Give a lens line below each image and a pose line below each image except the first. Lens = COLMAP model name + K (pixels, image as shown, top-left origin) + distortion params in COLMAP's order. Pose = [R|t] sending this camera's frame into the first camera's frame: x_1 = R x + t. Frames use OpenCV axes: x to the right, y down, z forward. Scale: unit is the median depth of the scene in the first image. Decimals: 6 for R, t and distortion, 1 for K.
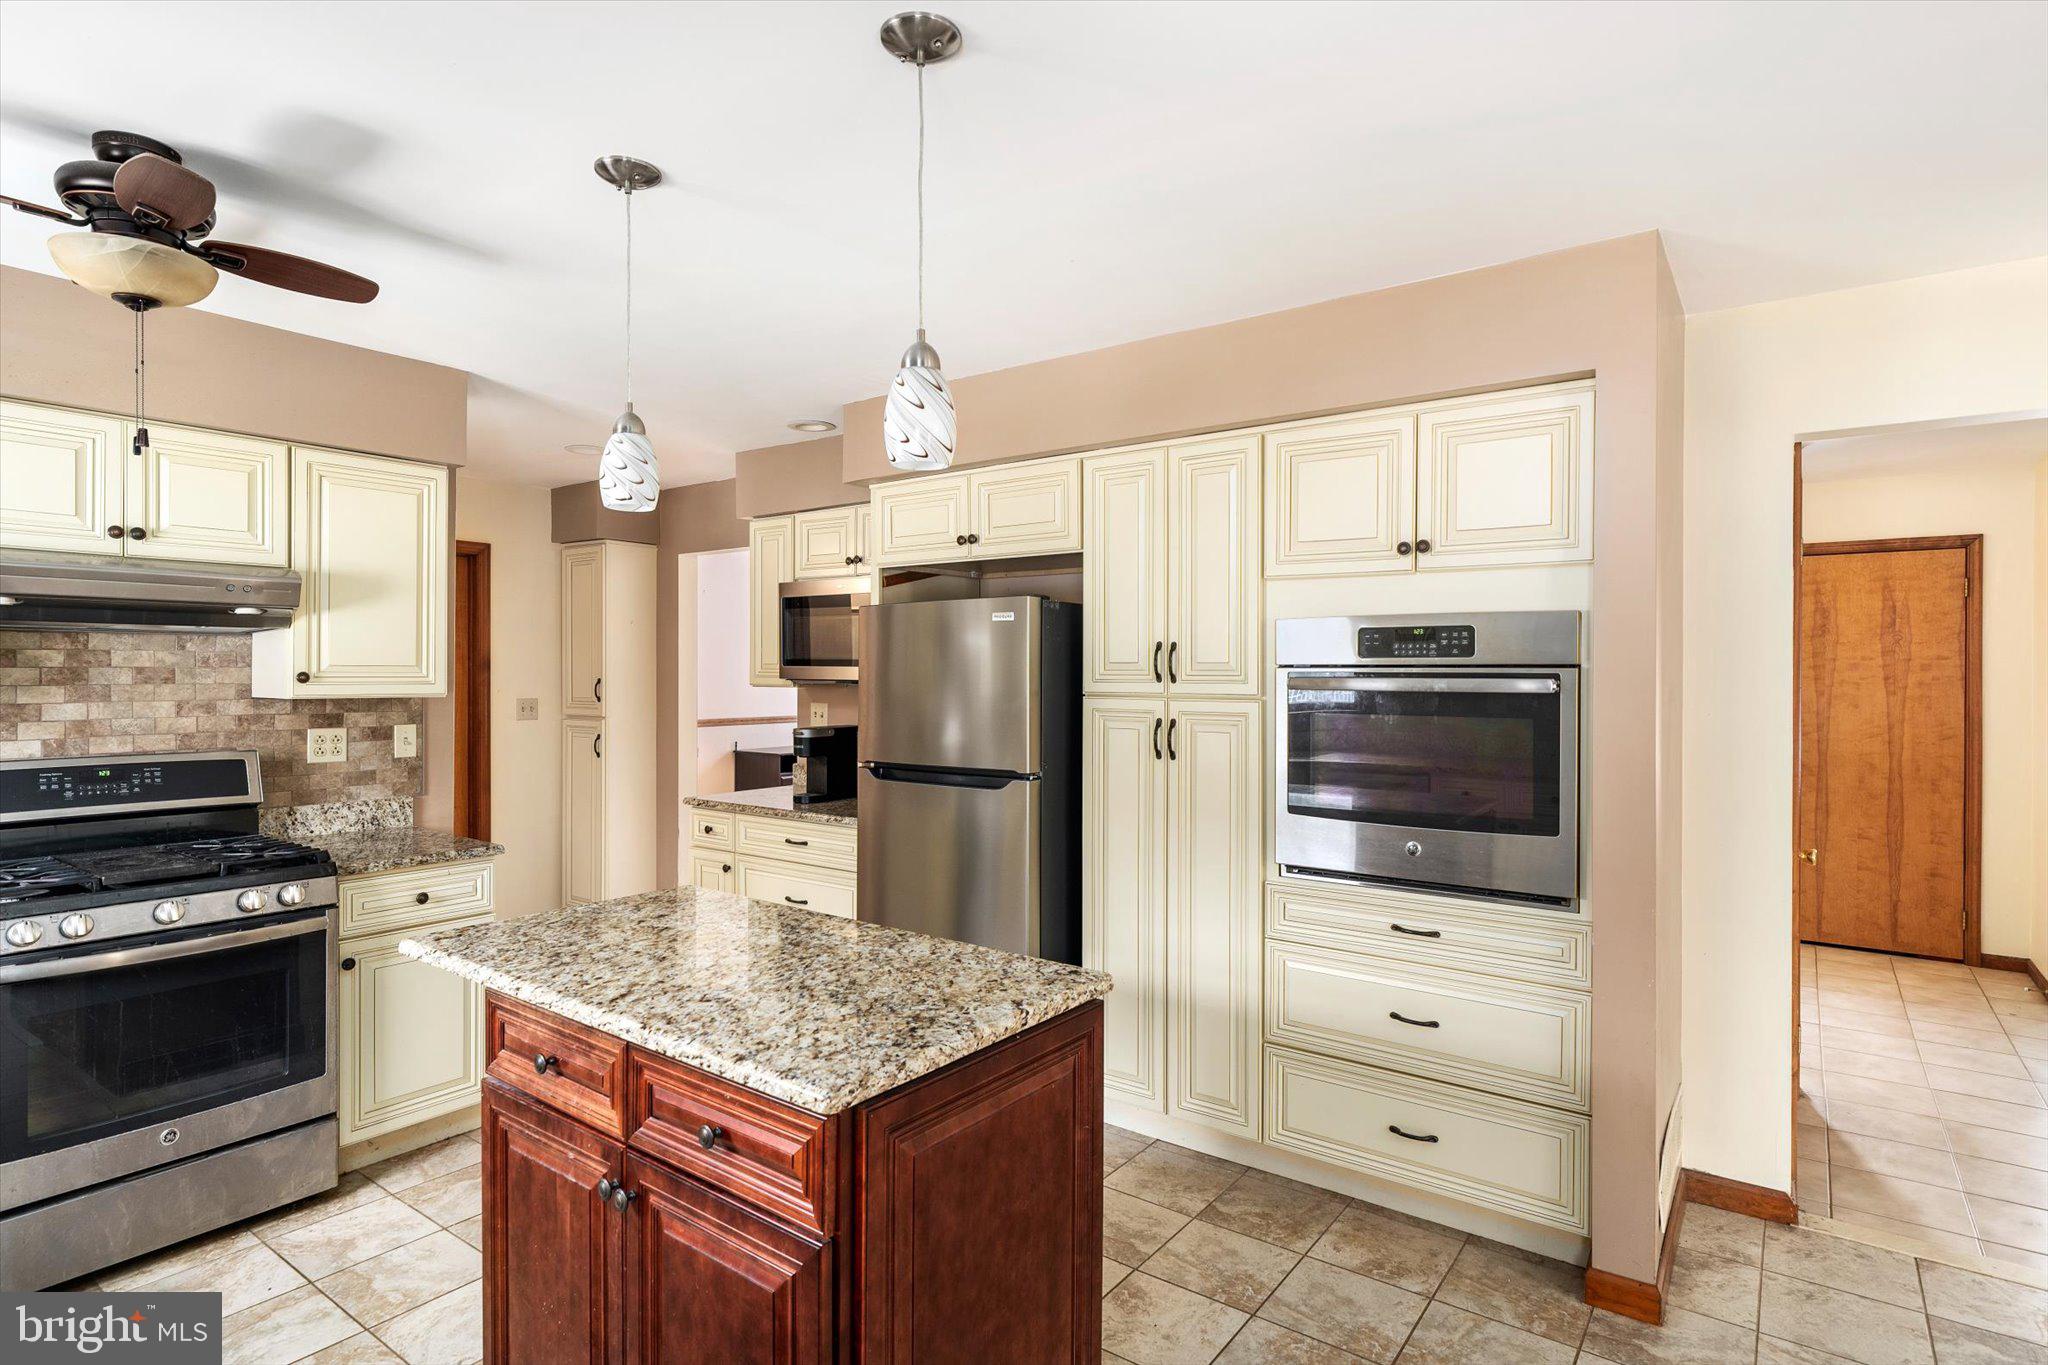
lens RADIAL K [[1063.8, 0, 1016.2], [0, 1063.8, 667.3], [0, 0, 1]] dist [0.000077, 0.001522]
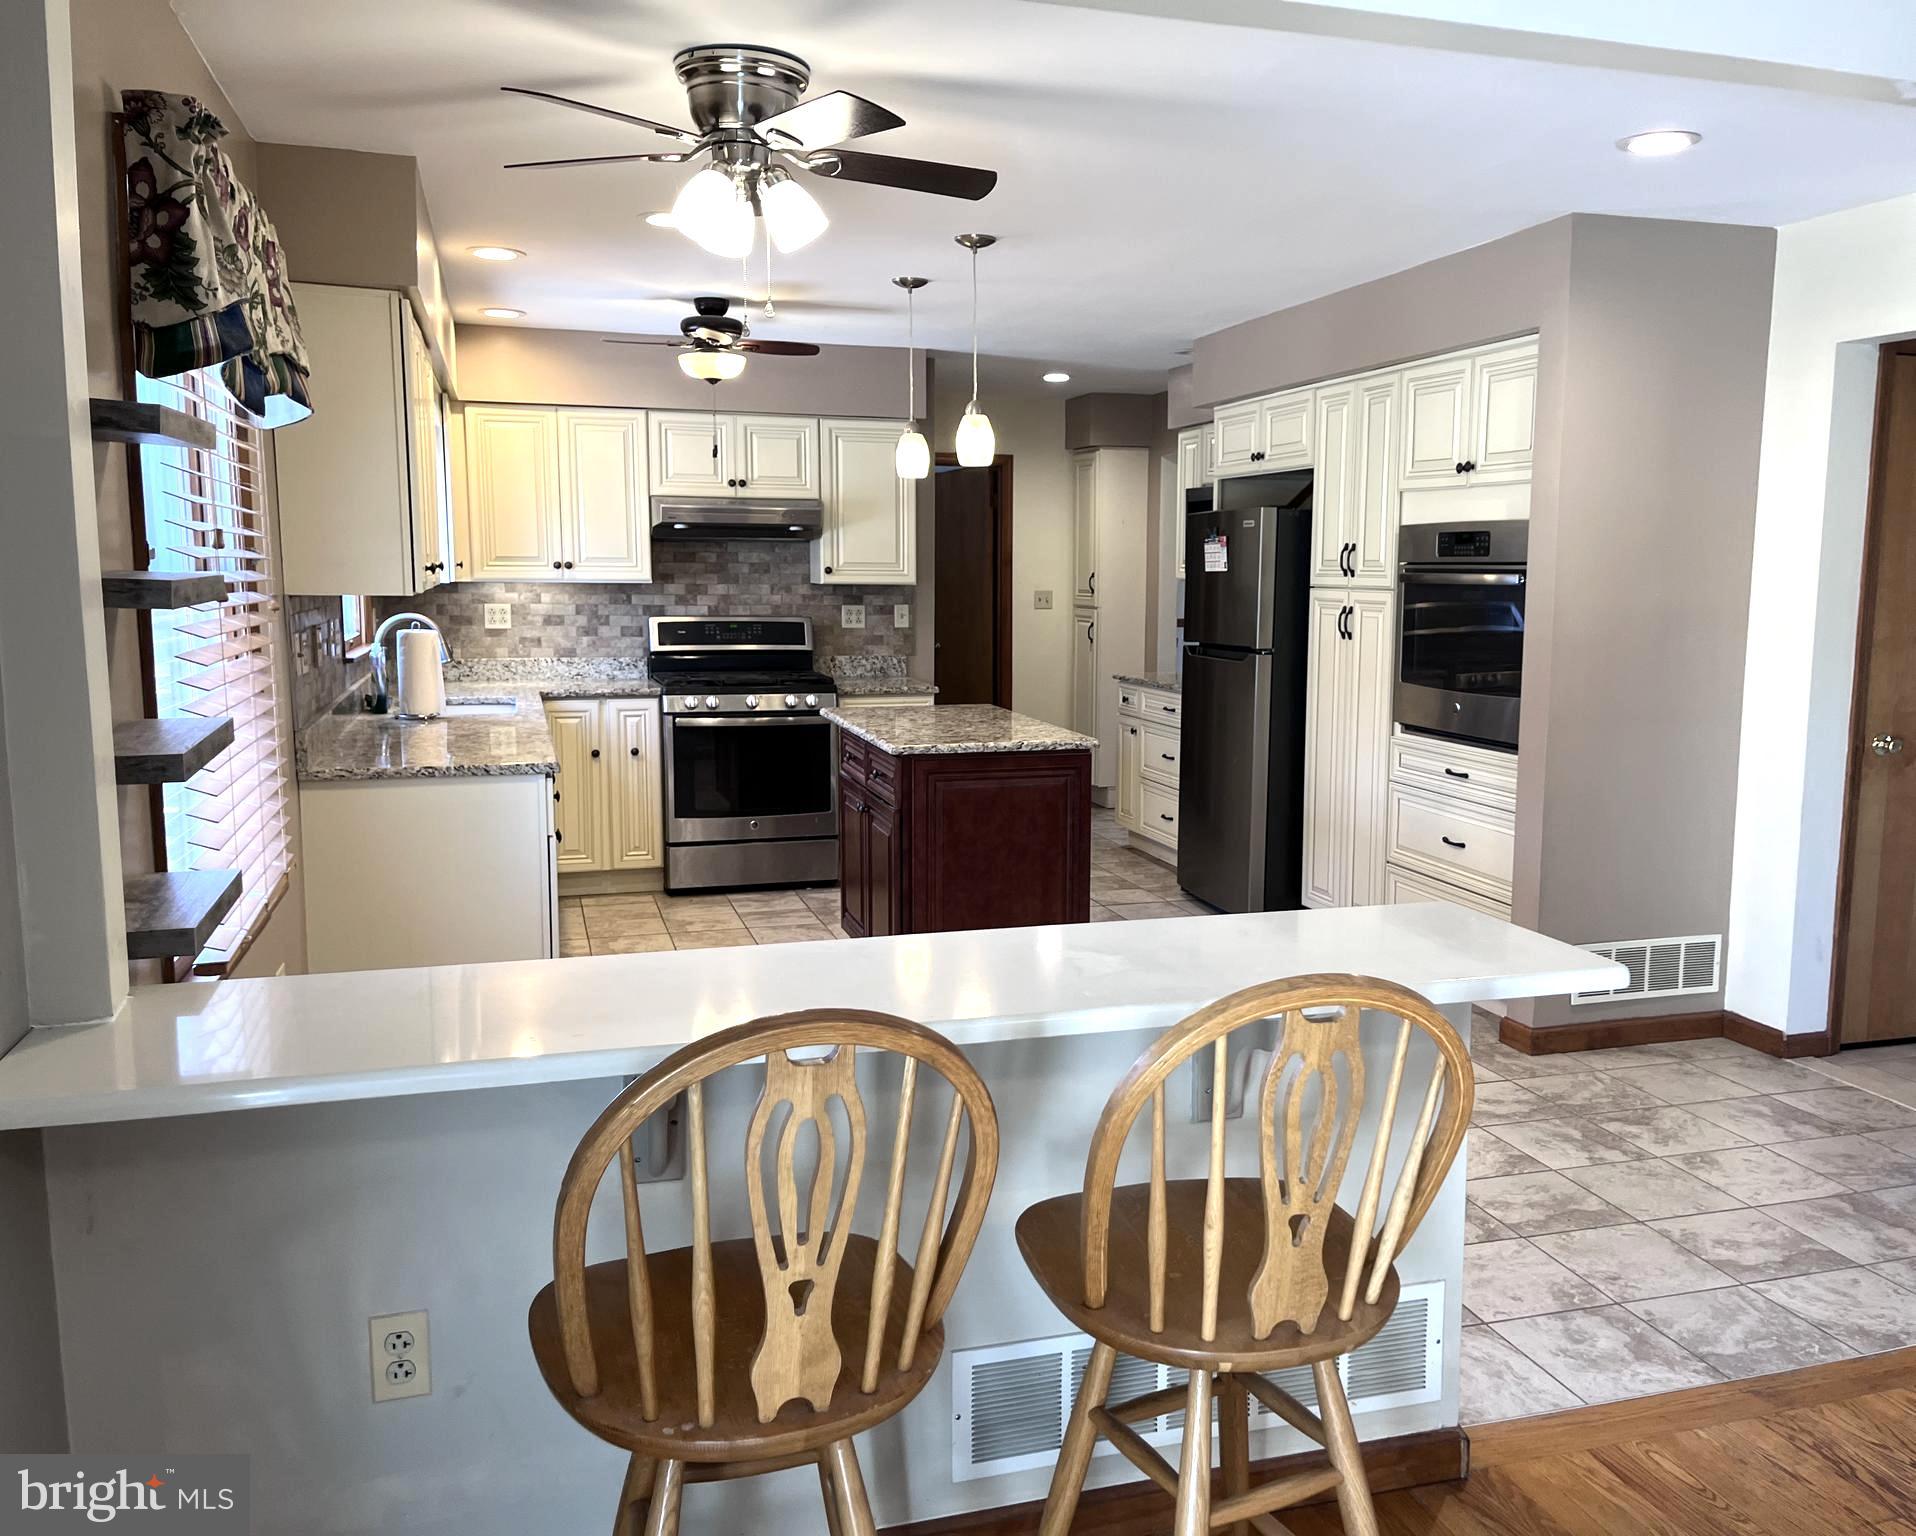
lens RADIAL K [[1567.9, 0, 974.5], [0, 1567.9, 774.4], [0, 0, 1]] dist [0.055277, -0.000916]
pose [[0.799363, 0.081961, -0.595232, 0.902405], [-0.001583, 0.990936, 0.134322, -0.003149], [0.600846, -0.106430, 0.792248, -0.732742]]
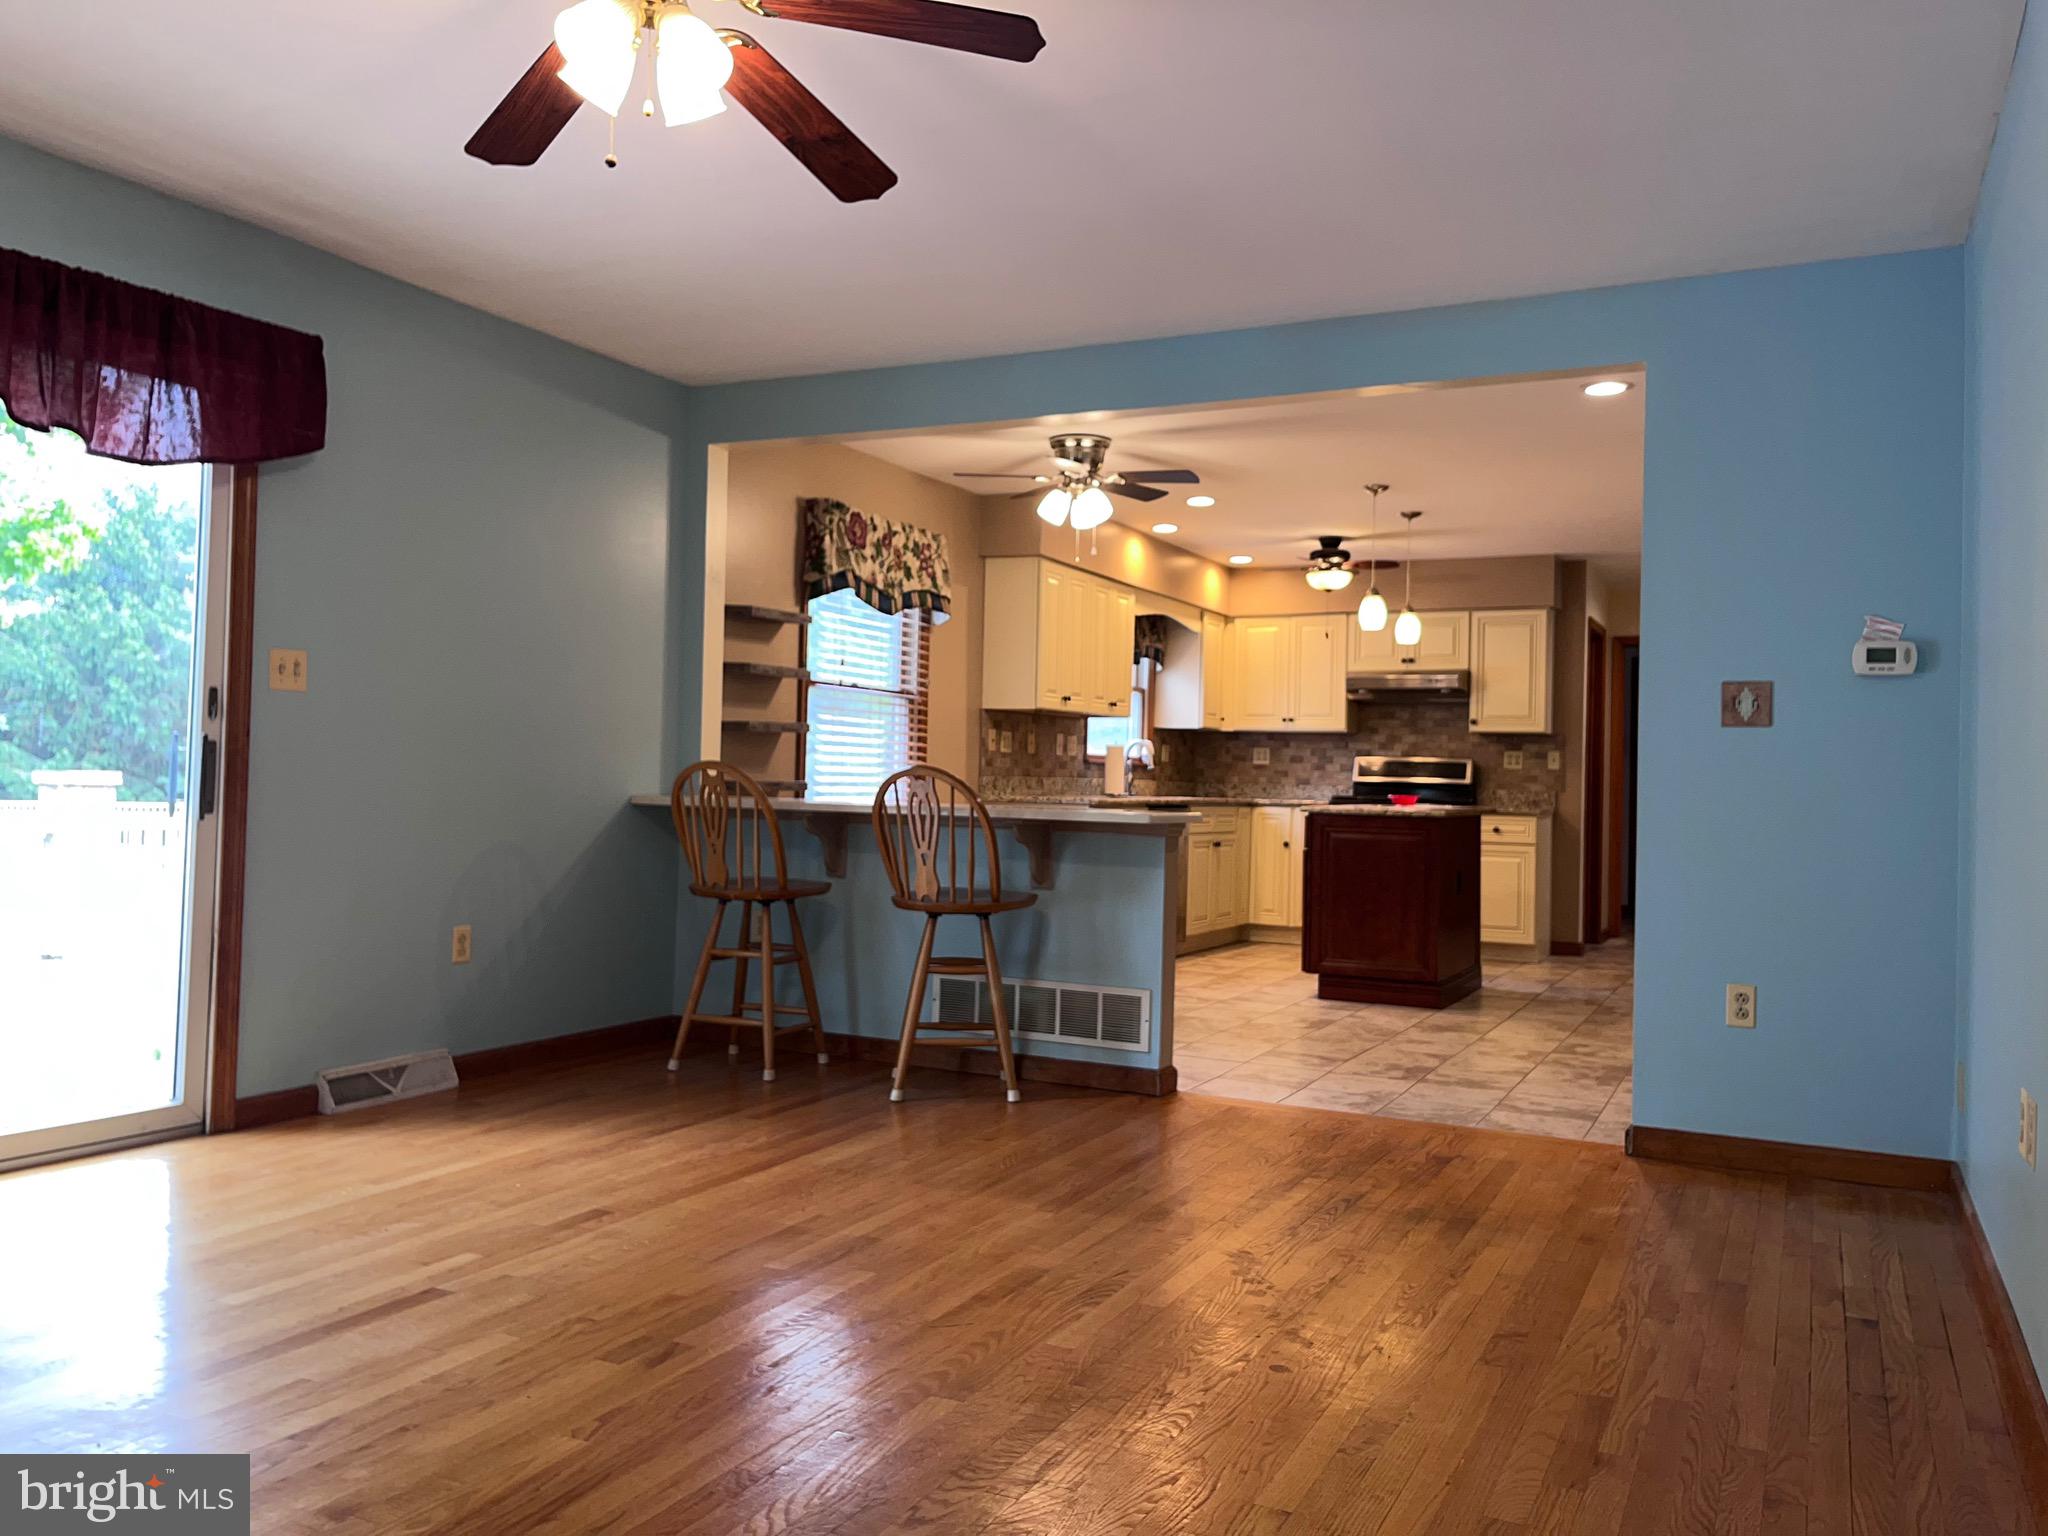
lens RADIAL K [[1556.6, 0, 1023.3], [0, 1556.6, 763.4], [0, 0, 1]] dist [-0.049519, -0.039809]
pose [[0.166340, -0.010733, -0.986010, 2.182400], [-0.018287, 0.999735, -0.013968, 0.149576], [0.985899, 0.020354, 0.166100, -0.372935]]
